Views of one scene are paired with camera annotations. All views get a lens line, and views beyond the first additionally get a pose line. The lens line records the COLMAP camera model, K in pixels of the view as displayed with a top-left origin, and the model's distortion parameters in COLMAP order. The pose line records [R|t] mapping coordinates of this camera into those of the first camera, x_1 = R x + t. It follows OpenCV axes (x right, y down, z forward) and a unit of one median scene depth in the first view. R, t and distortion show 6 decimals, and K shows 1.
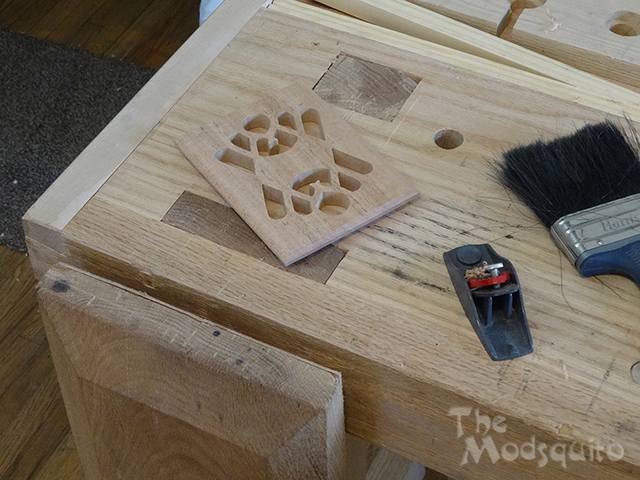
lens RADIAL K [[1270.4, 0, 320.0], [0, 1270.4, 240.0], [0, 0, 1]] dist [0.004575, -0.206514]
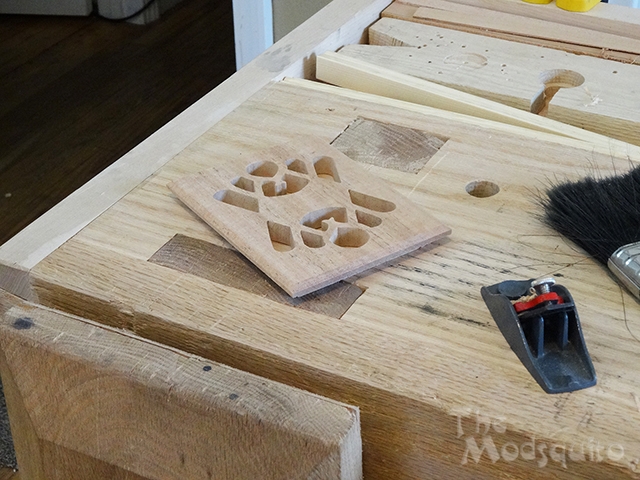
lens RADIAL K [[1270.4, 0, 320.0], [0, 1270.4, 240.0], [0, 0, 1]] dist [0.004575, -0.206514]
pose [[0.999901, 0.005114, -0.013138, 0.001639], [-0.008238, 0.968177, -0.250131, 0.187101], [0.011441, 0.250215, 0.968123, 0.176539]]
